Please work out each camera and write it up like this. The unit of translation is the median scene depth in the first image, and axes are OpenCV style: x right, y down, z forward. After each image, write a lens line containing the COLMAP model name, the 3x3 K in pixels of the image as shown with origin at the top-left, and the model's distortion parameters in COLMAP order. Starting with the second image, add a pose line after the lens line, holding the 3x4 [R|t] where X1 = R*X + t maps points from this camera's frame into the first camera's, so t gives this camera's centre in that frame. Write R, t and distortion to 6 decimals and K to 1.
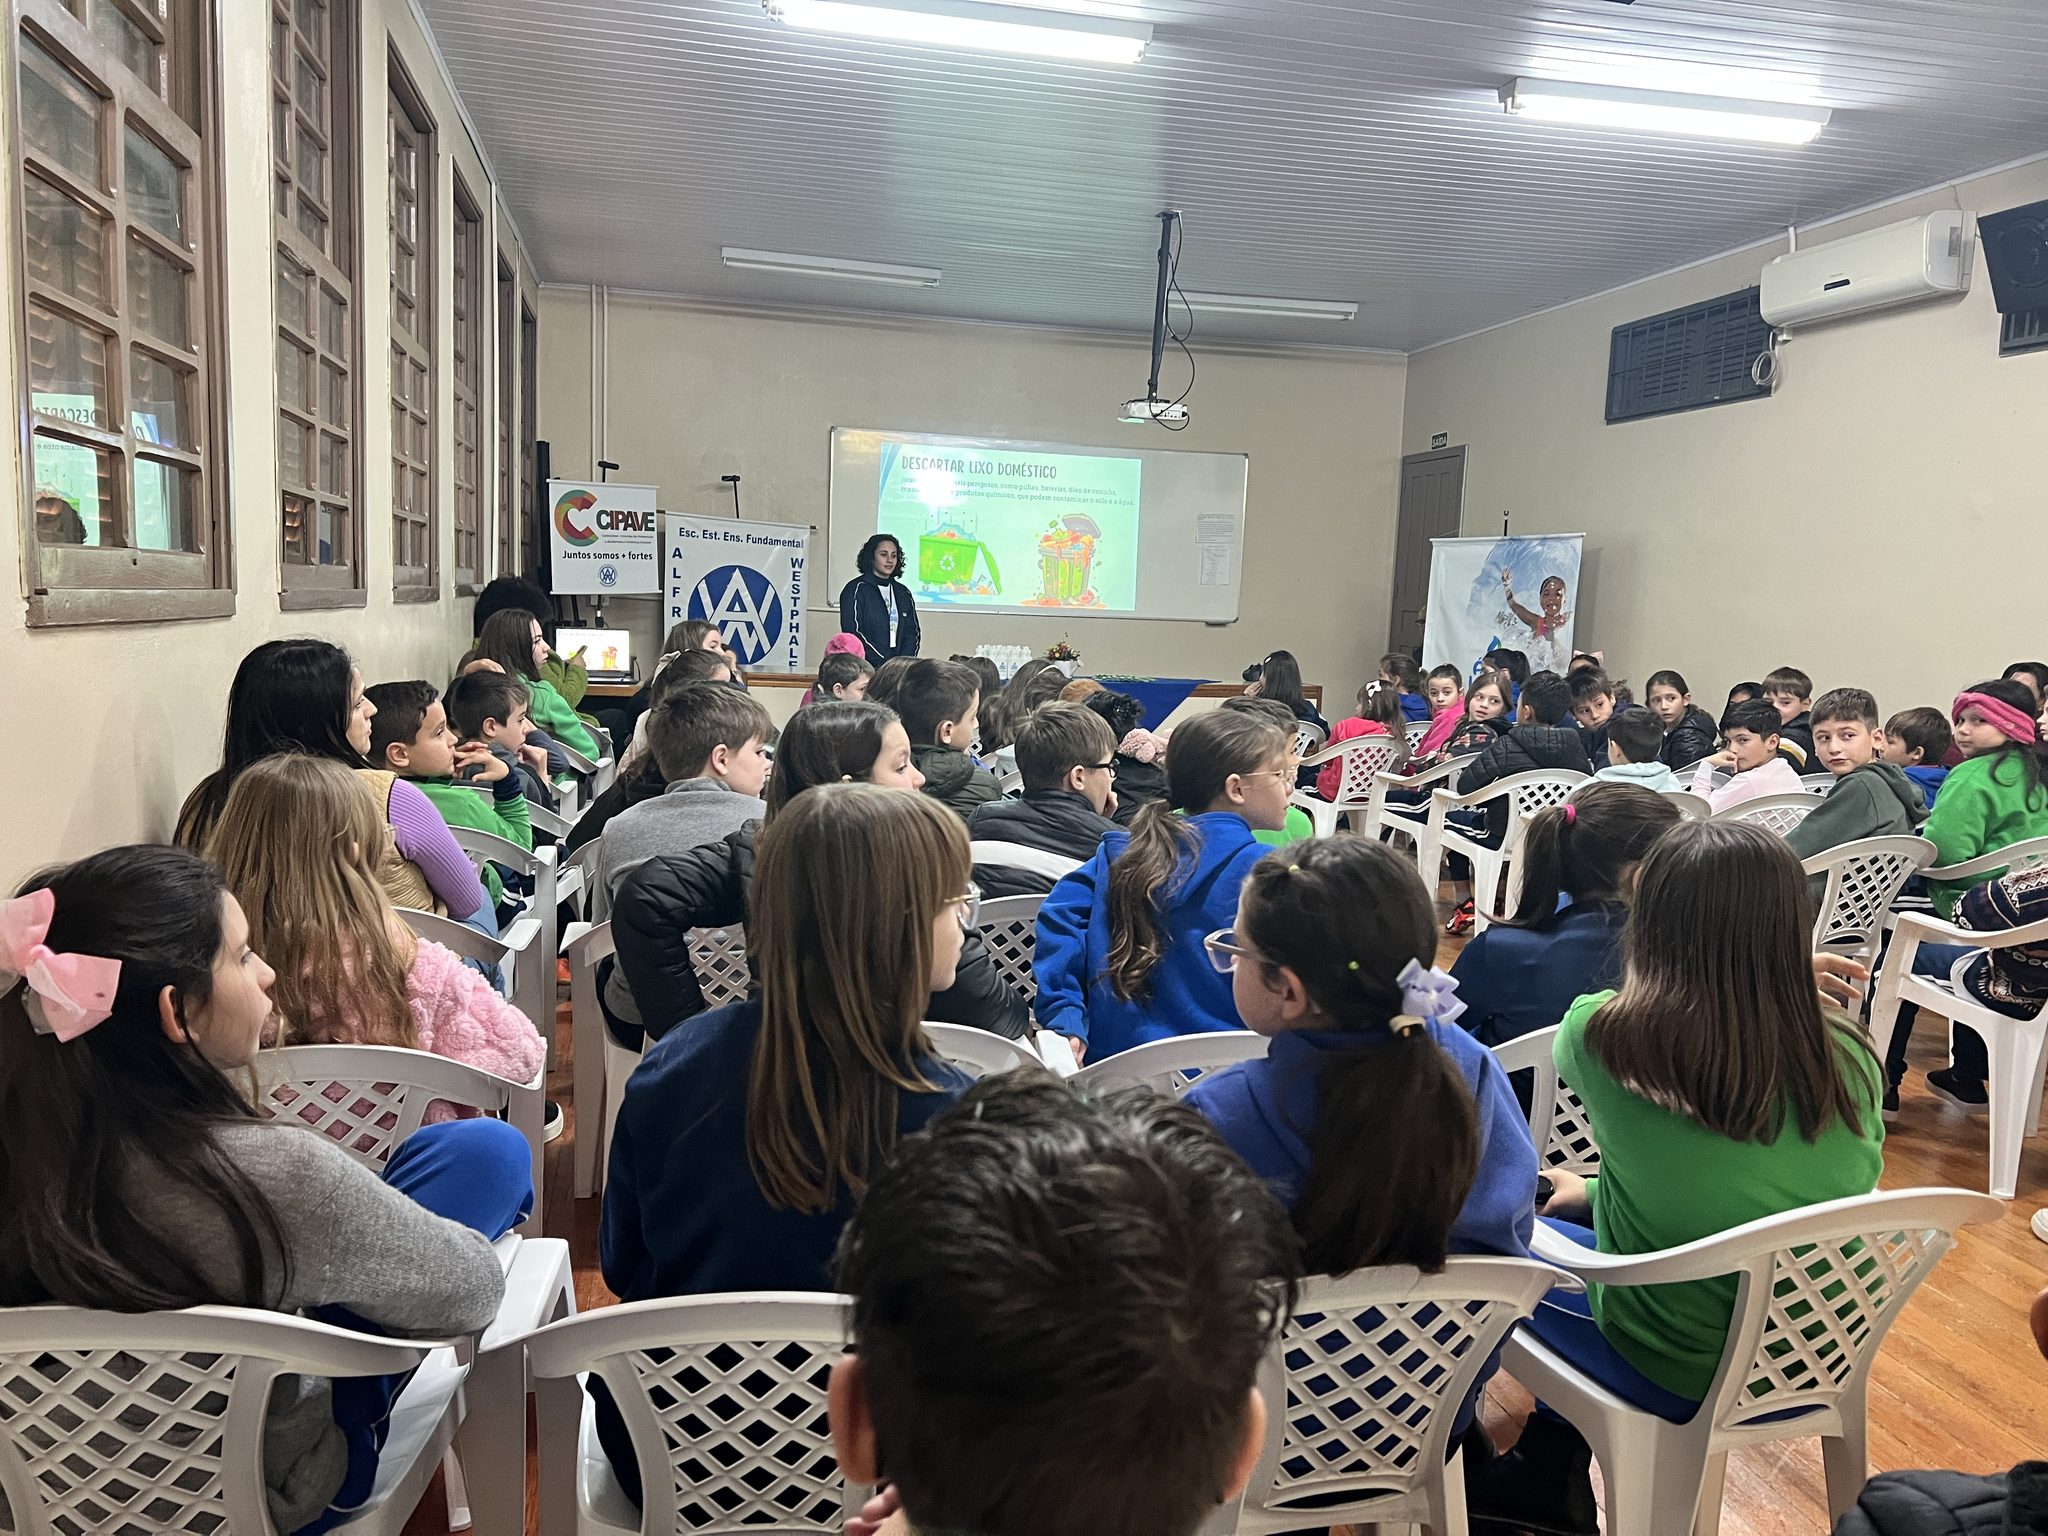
lens RADIAL K [[1596.1, 0, 1014.8], [0, 1596.1, 766.6], [0, 0, 1]] dist [0.092829, -0.098281]
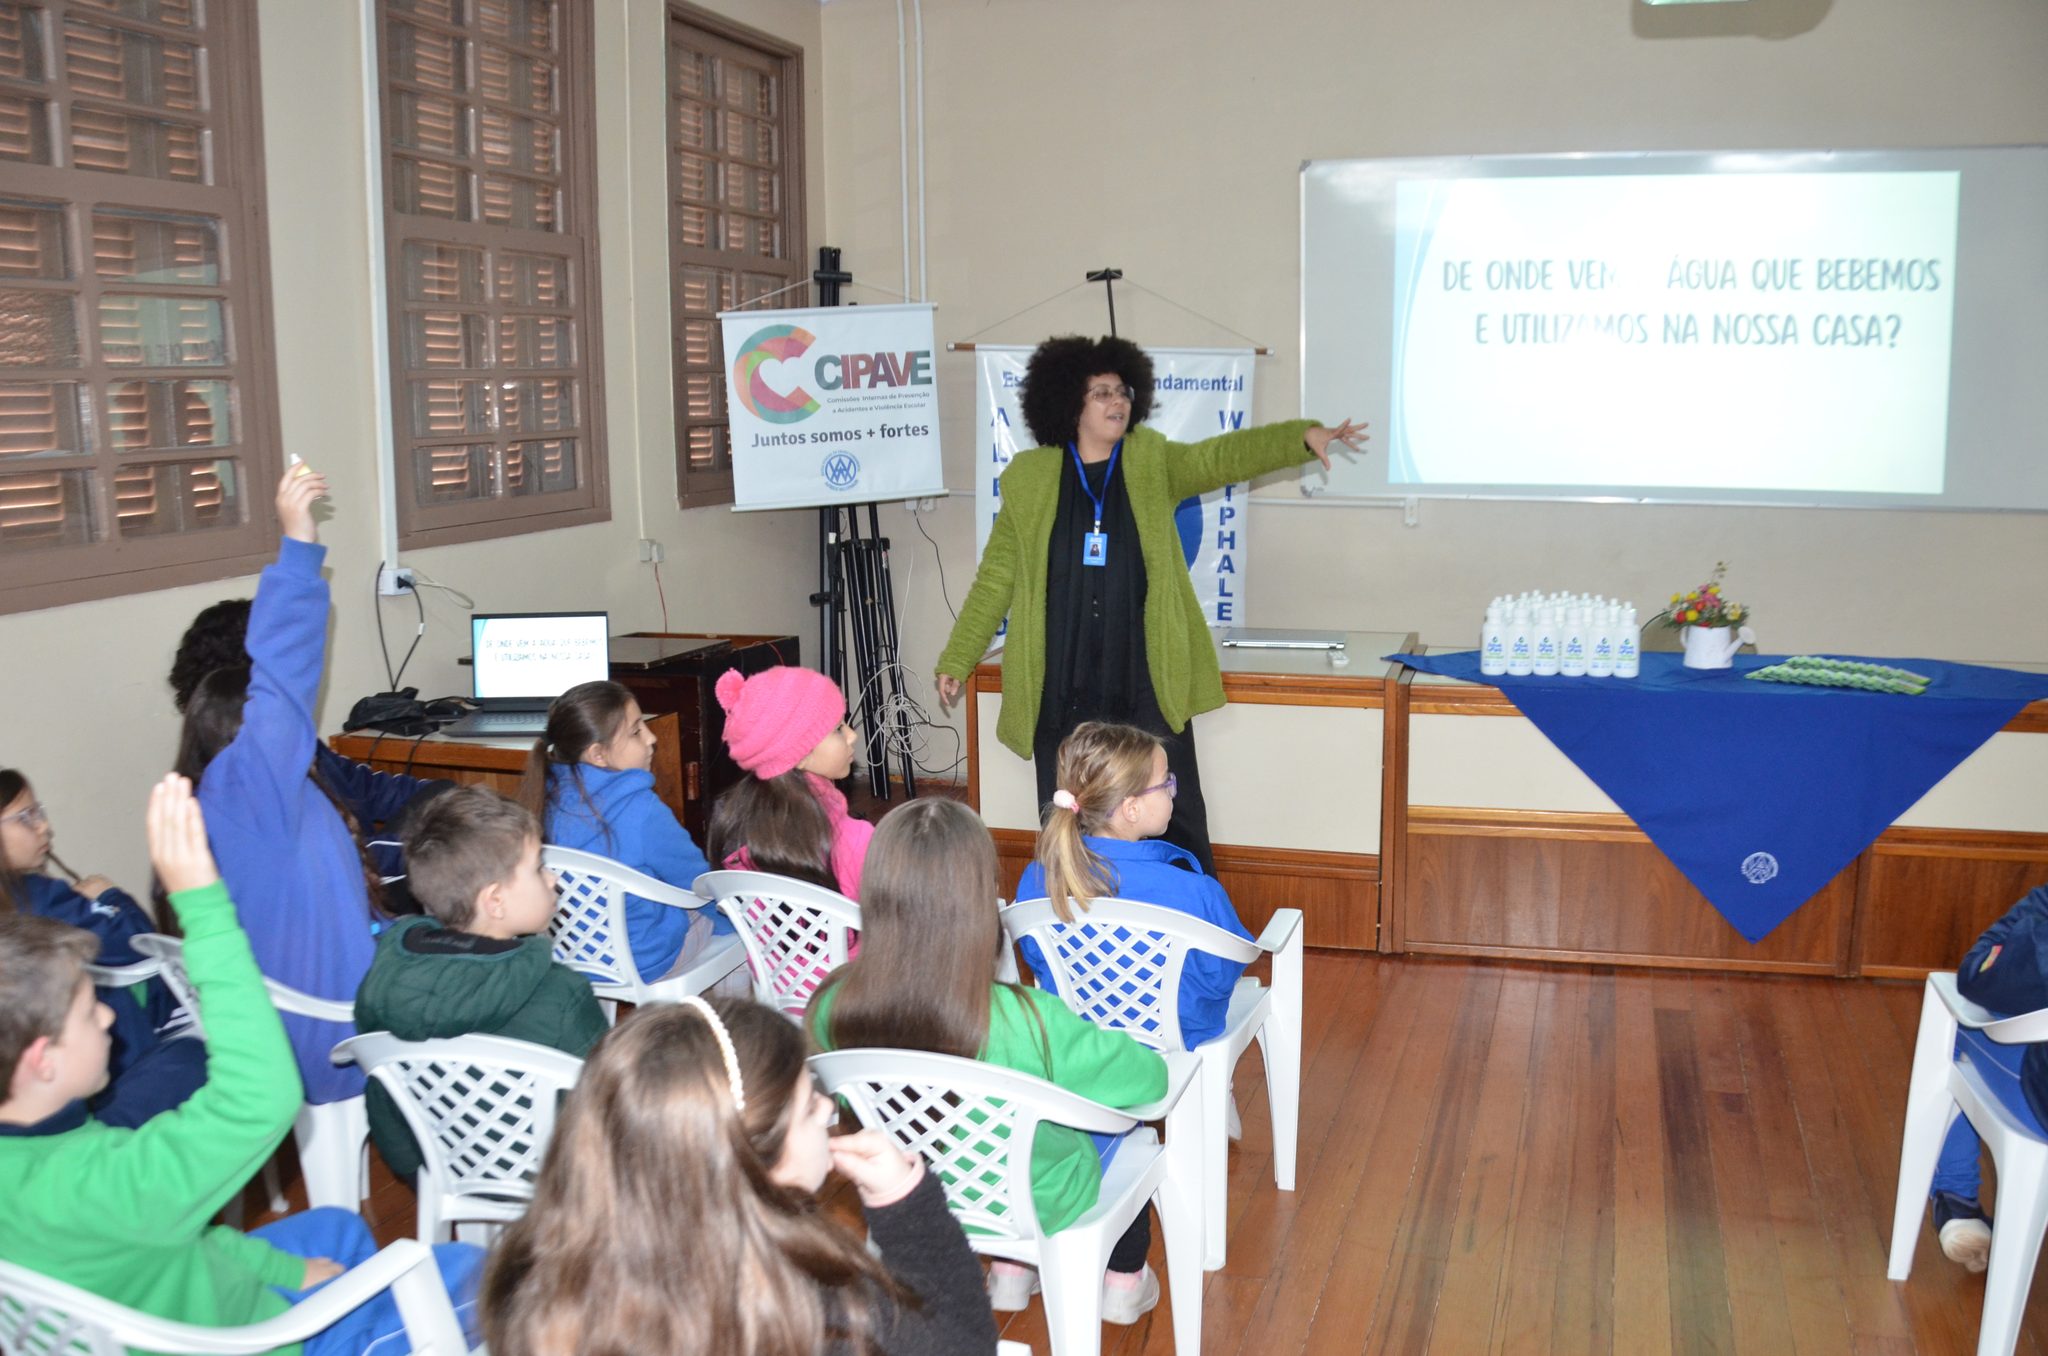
lens RADIAL K [[1675.3, 0, 963.1], [0, 1675.3, 724.7], [0, 0, 1]] dist [-0.219820, 0.125646]
pose [[0.830052, 0.050559, -0.555389, 0.116040], [-0.002987, 0.996271, 0.086230, -0.084316], [0.557678, -0.069917, 0.827108, 0.560362]]
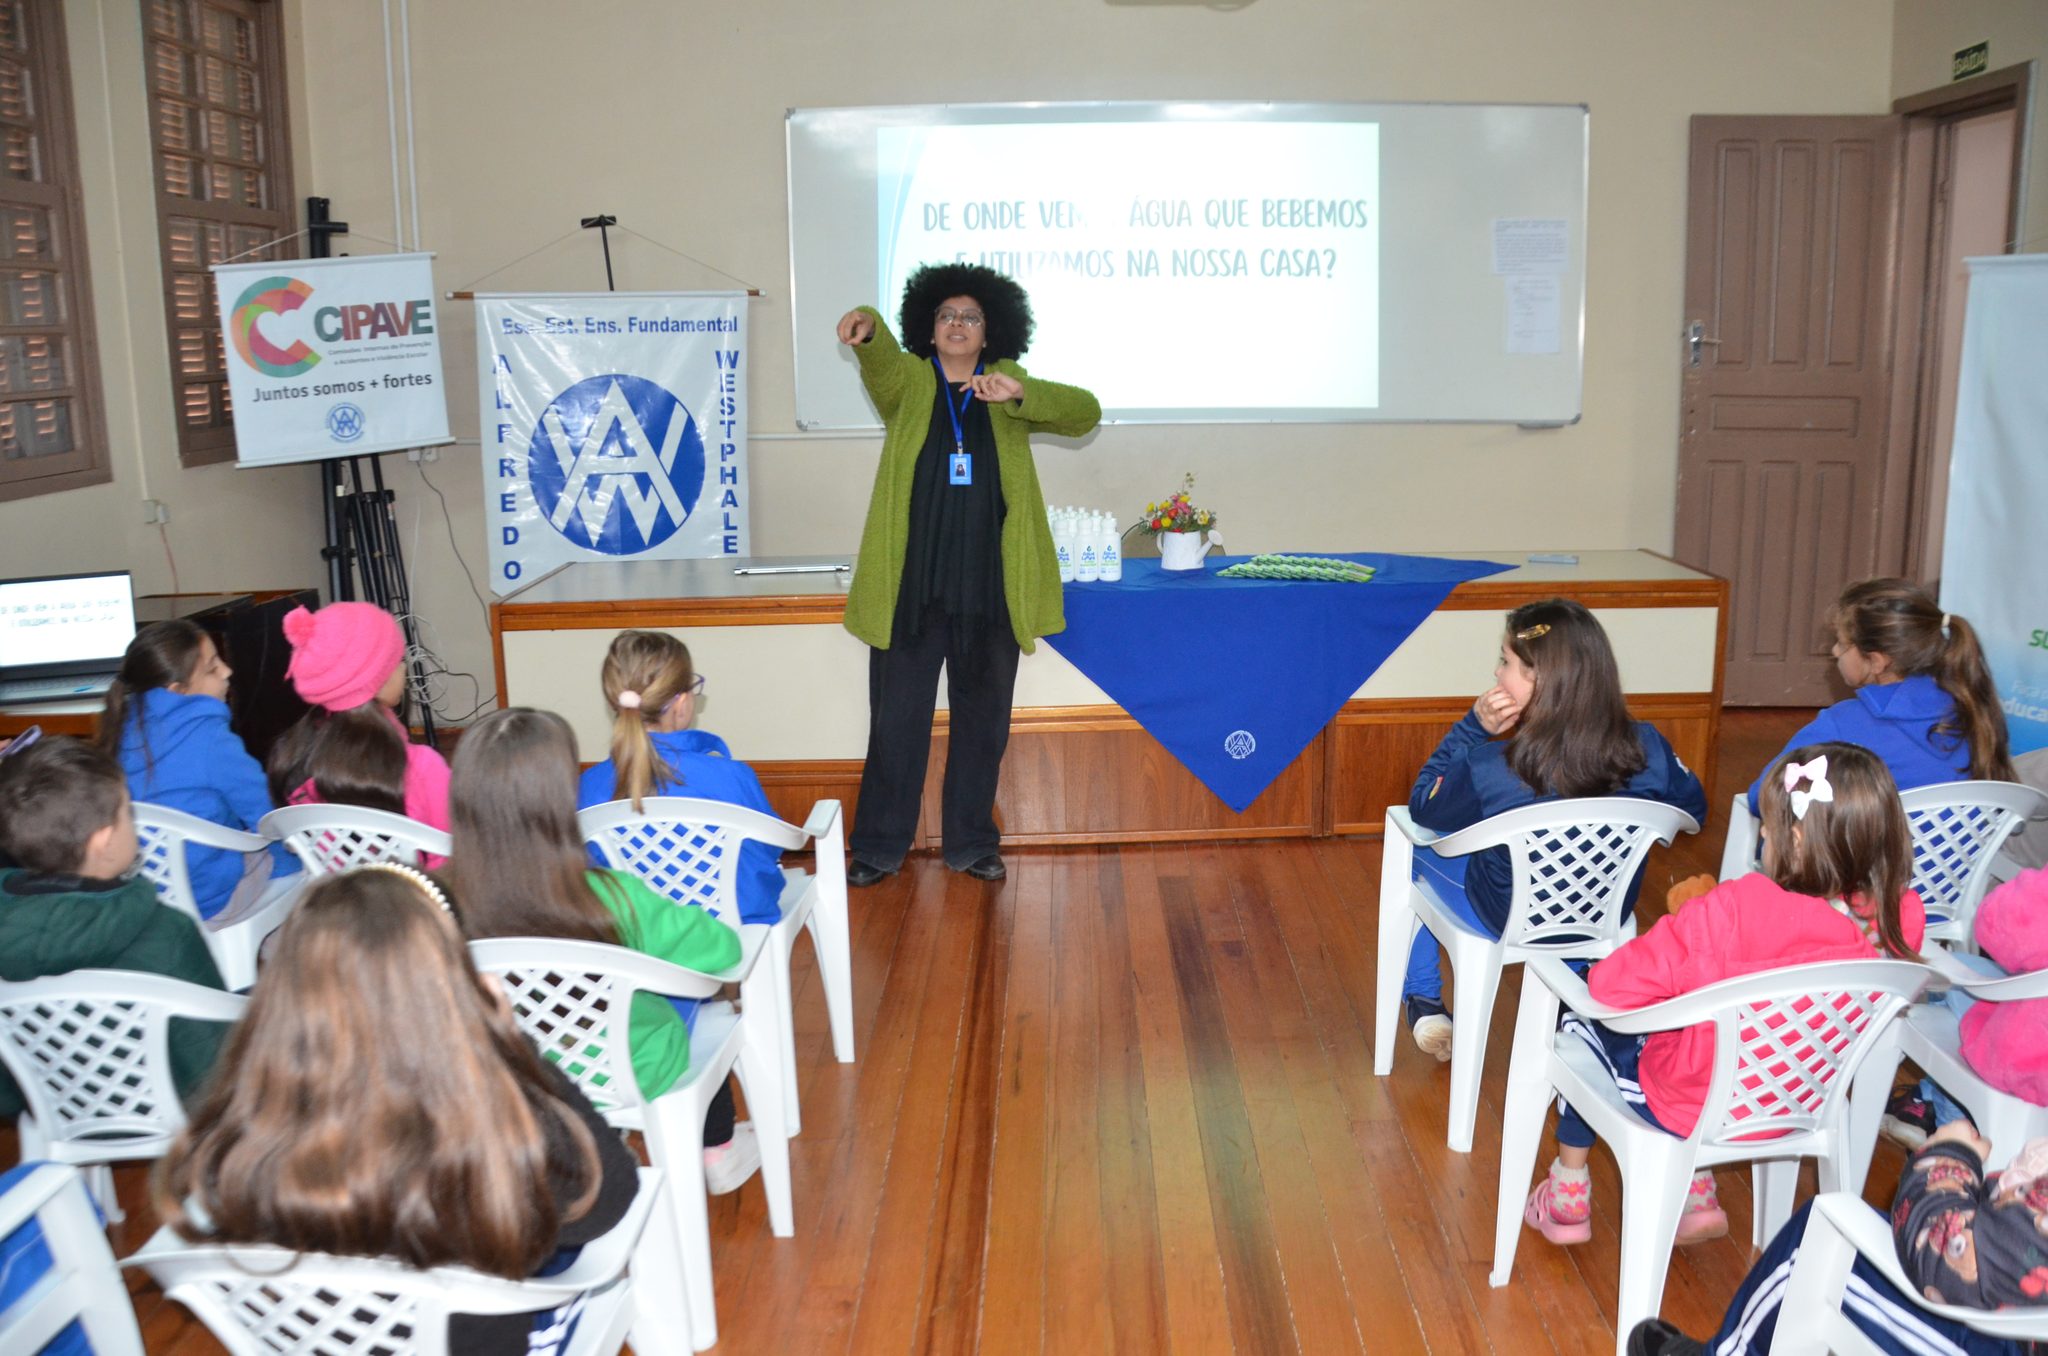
lens RADIAL K [[1683.8, 0, 984.0], [0, 1683.8, 727.0], [0, 0, 1]] dist [-0.225550, 0.136931]
pose [[0.963035, 0.001053, -0.269373, 0.119296], [0.033101, 0.991951, 0.122217, -0.078580], [0.267334, -0.126616, 0.955249, 0.529815]]
